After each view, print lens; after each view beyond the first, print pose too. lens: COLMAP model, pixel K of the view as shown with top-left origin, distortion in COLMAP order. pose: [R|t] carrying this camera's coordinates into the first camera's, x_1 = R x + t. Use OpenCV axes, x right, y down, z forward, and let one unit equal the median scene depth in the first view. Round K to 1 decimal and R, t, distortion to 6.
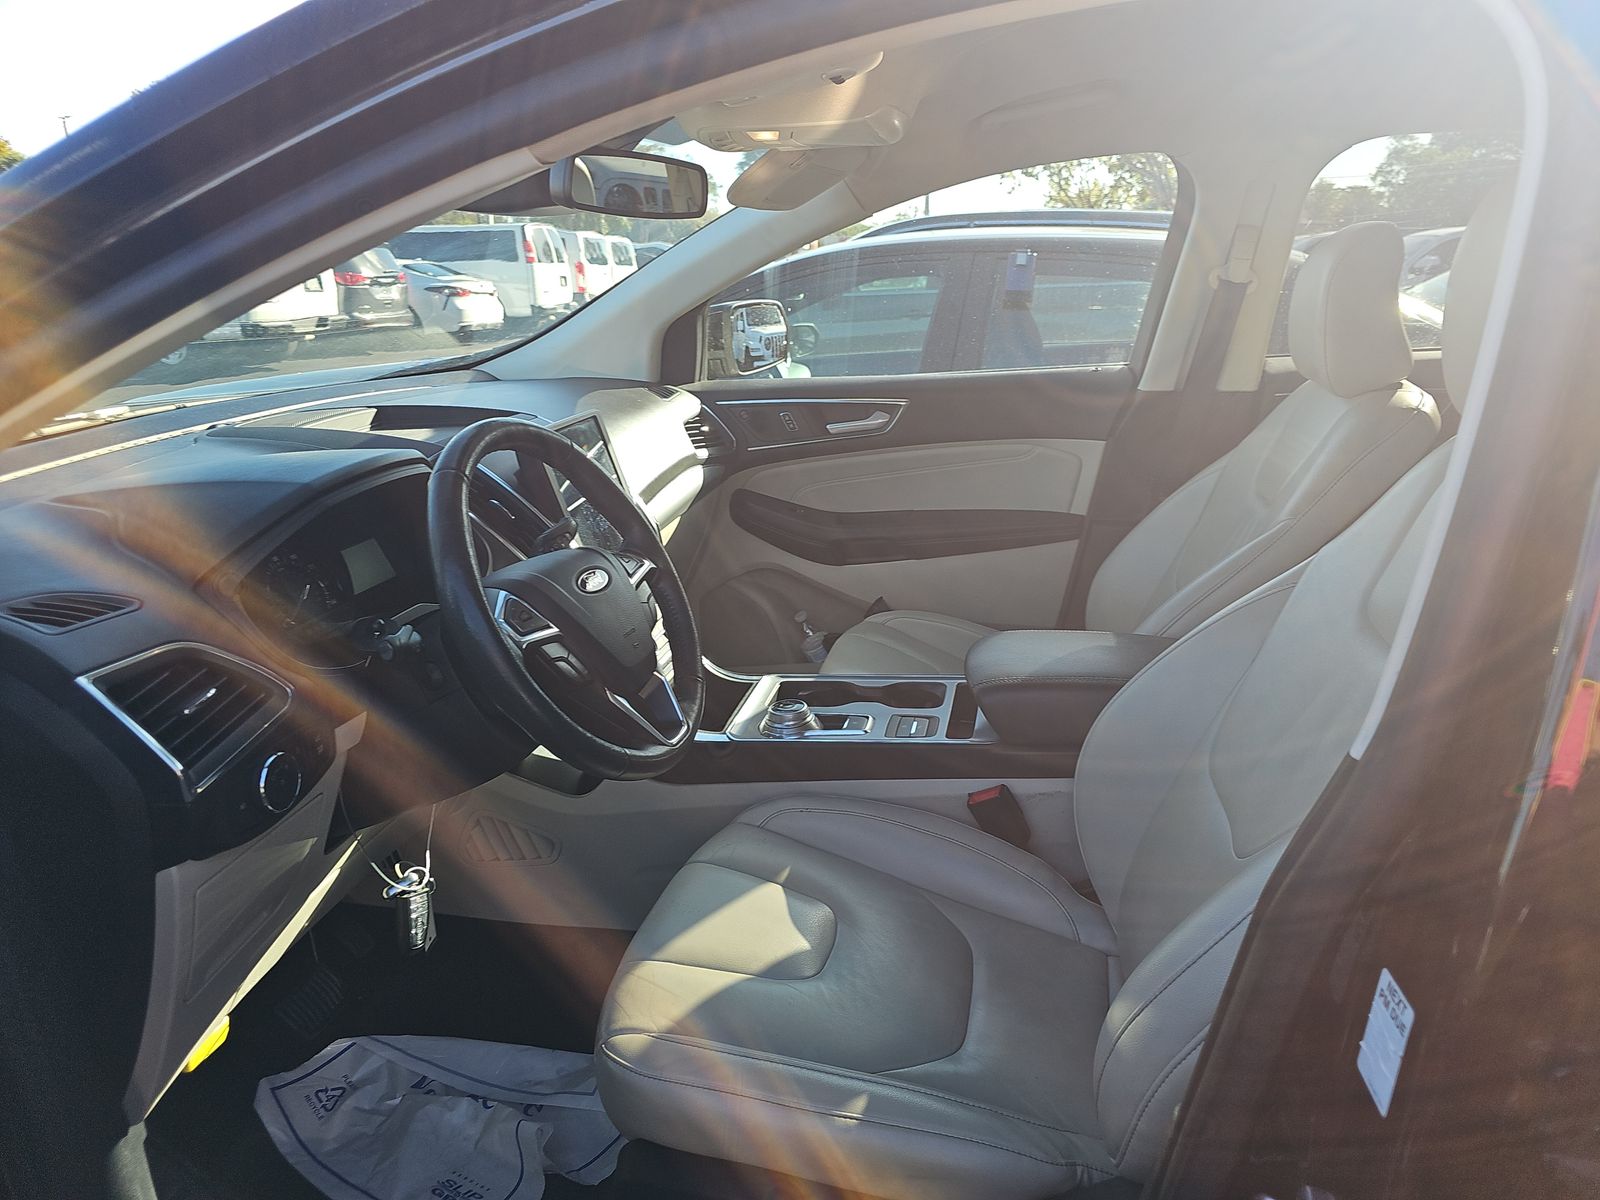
lens RADIAL K [[1087.6, 0, 797.7], [0, 1087.6, 617.9], [0, 0, 1]] dist [0.071009, -0.080724]
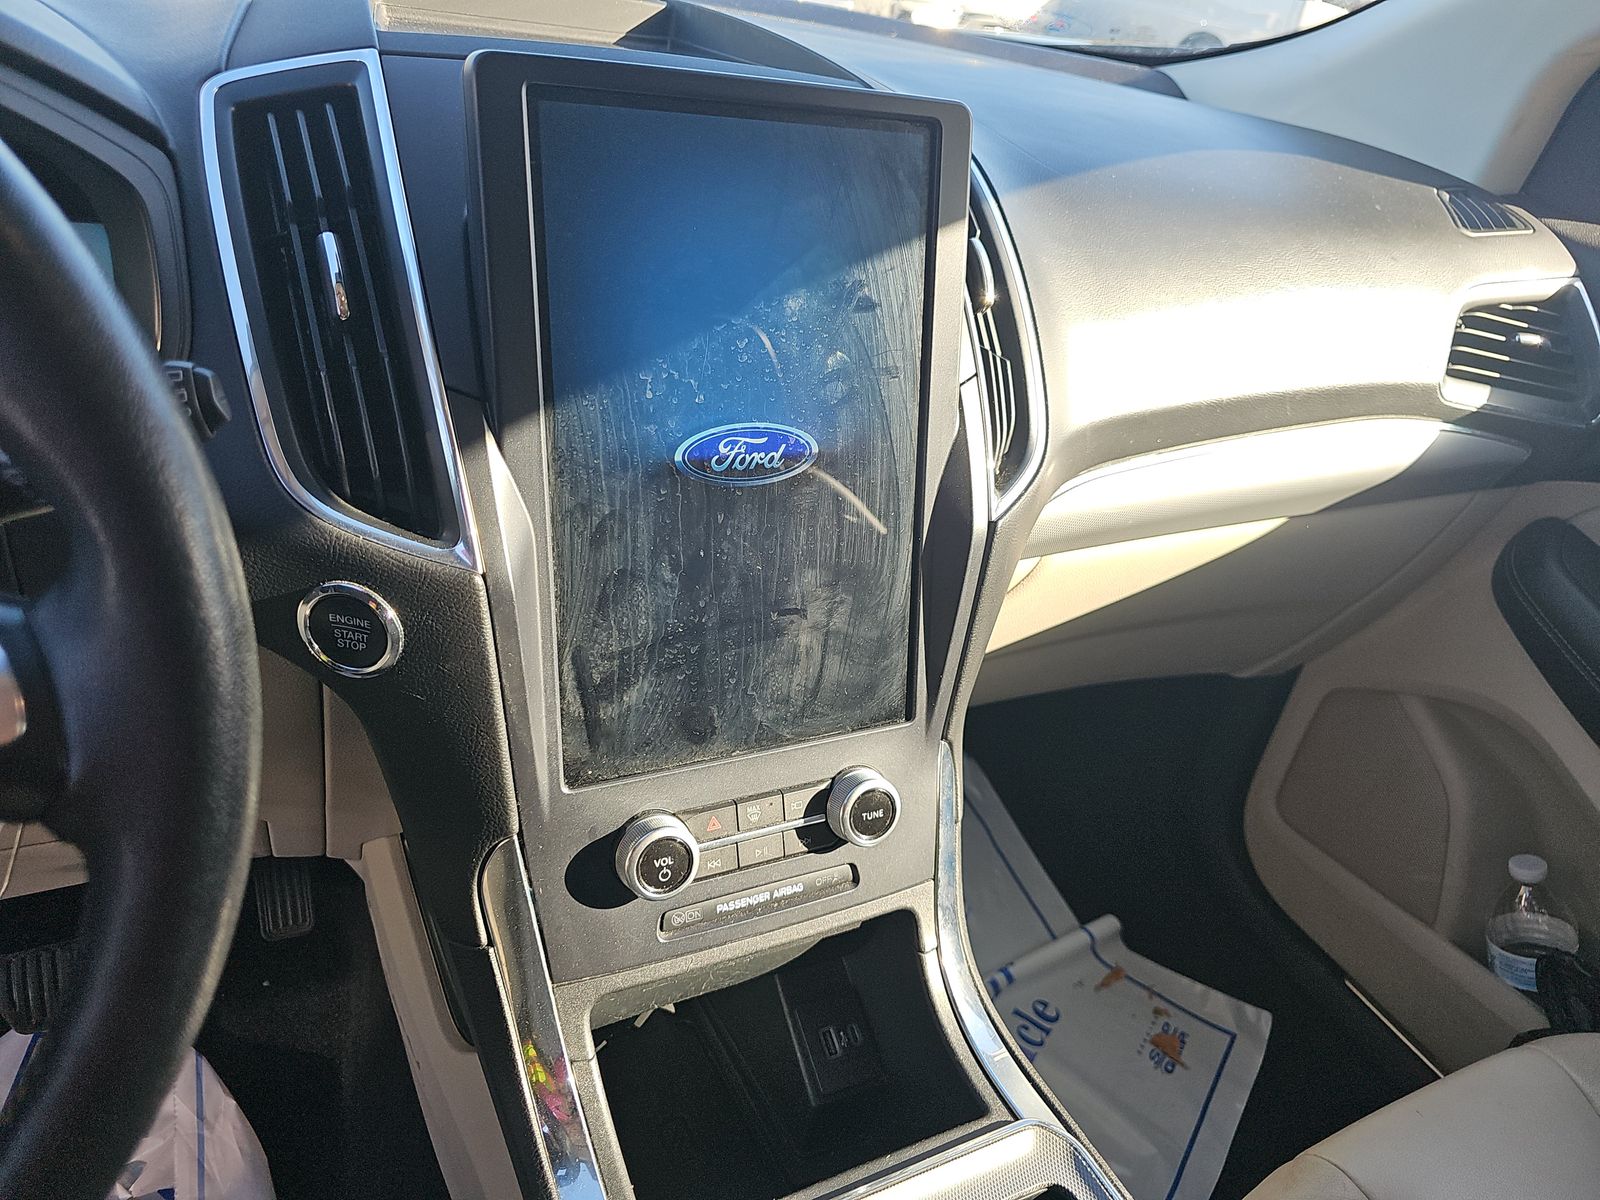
lens RADIAL K [[1082.4, 0, 793.5], [0, 1082.4, 591.9], [0, 0, 1]] dist [0.054518, -0.040113]
pose [[0.621983, 0.509867, -0.594283, 0.025419], [-0.415402, 0.858206, 0.301537, -0.104652], [0.663761, 0.059316, 0.745589, 0.537371]]
